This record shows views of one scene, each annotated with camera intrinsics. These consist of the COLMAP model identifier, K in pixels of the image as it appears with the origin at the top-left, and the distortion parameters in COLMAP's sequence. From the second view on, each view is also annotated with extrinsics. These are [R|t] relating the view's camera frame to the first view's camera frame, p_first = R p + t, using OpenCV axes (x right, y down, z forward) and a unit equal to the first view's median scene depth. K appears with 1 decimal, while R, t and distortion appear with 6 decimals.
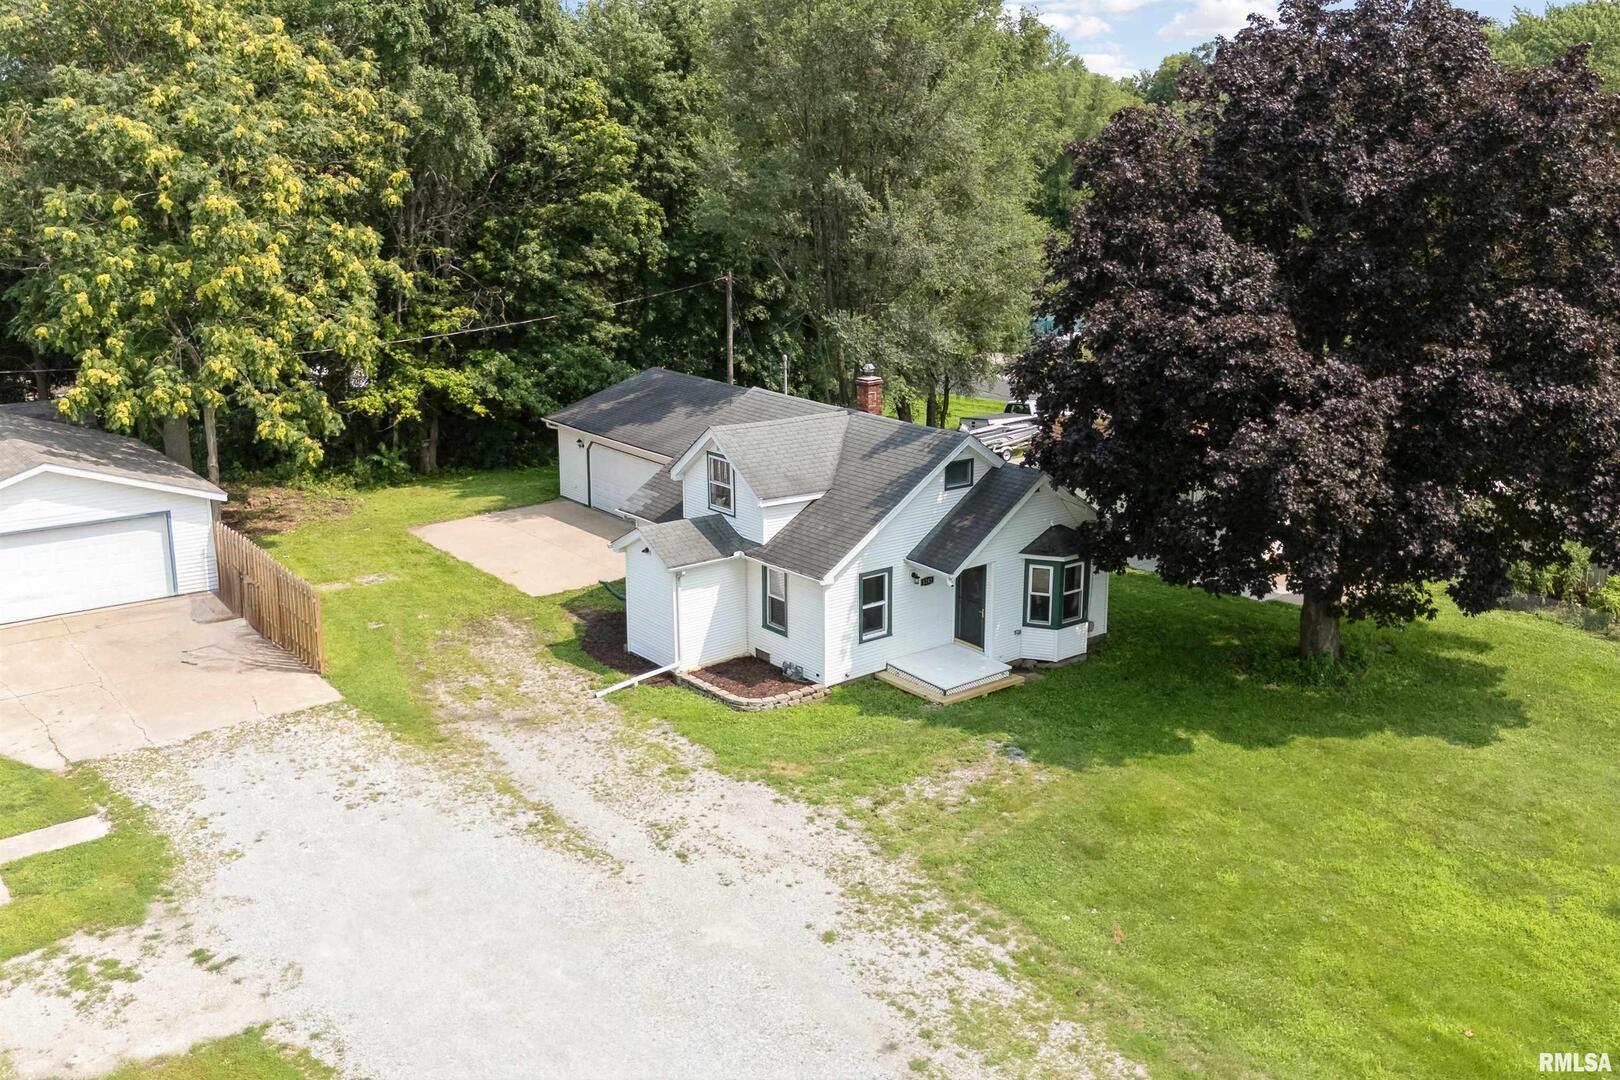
lens RADIAL K [[1373.2, 0, 884.1], [0, 1373.2, 599.1], [0, 0, 1]] dist [0.055752, -0.063930]
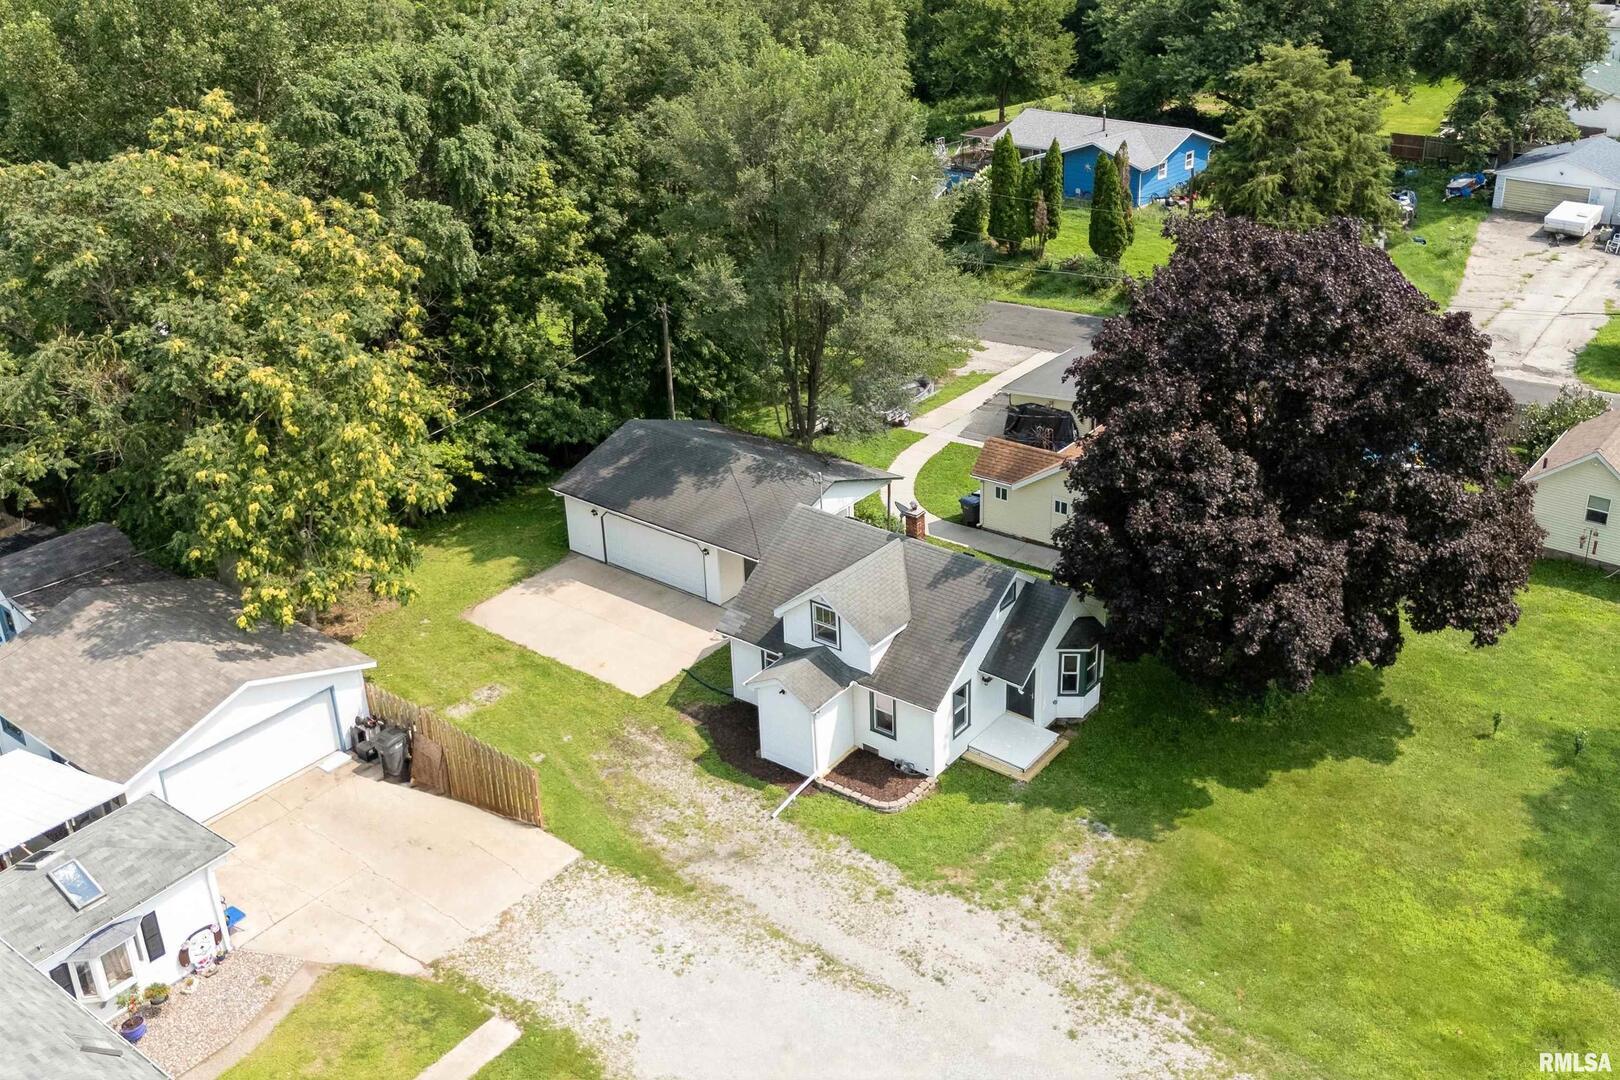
lens RADIAL K [[1373.2, 0, 884.1], [0, 1373.2, 599.1], [0, 0, 1]] dist [0.055752, -0.063930]
pose [[0.972469, -0.133572, 0.190953, -0.336189], [0.092983, 0.973779, 0.207624, -0.403484], [-0.213679, -0.184152, 0.959390, -0.246843]]
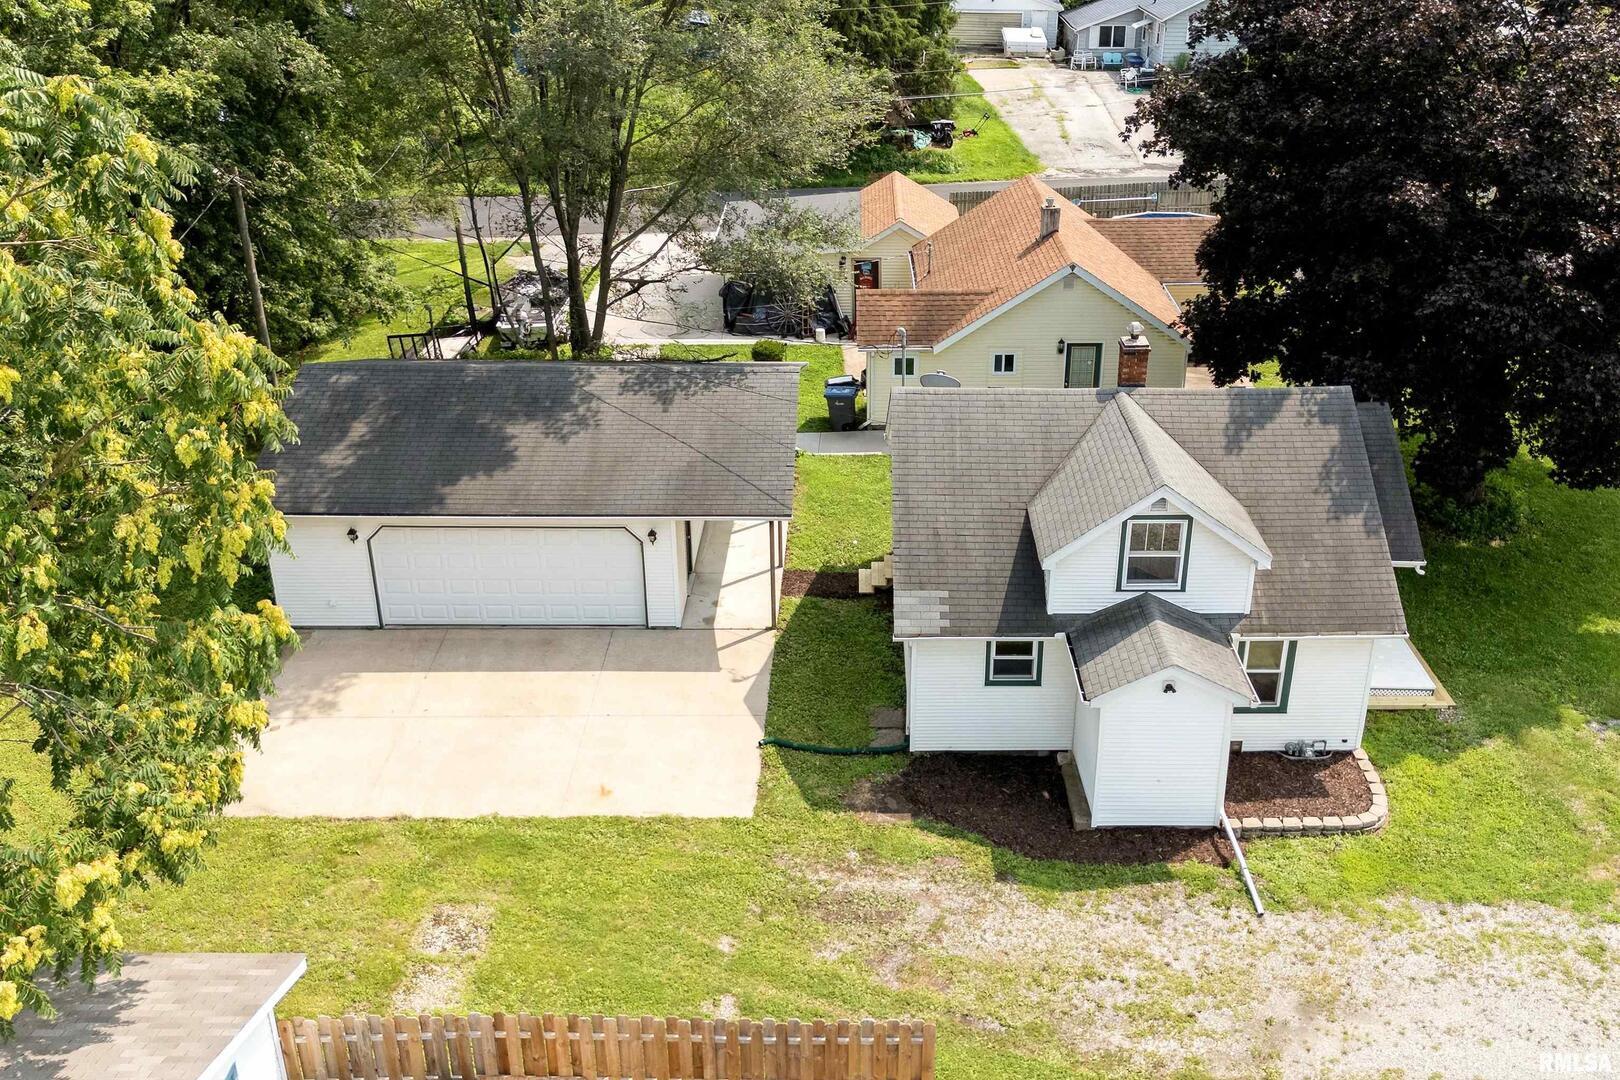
lens RADIAL K [[1373.2, 0, 884.1], [0, 1373.2, 599.1], [0, 0, 1]] dist [0.055752, -0.063930]
pose [[0.641305, -0.385137, 0.663625, -0.746640], [0.228541, 0.921522, 0.313954, -0.344787], [-0.732460, -0.049675, 0.678996, 0.689552]]
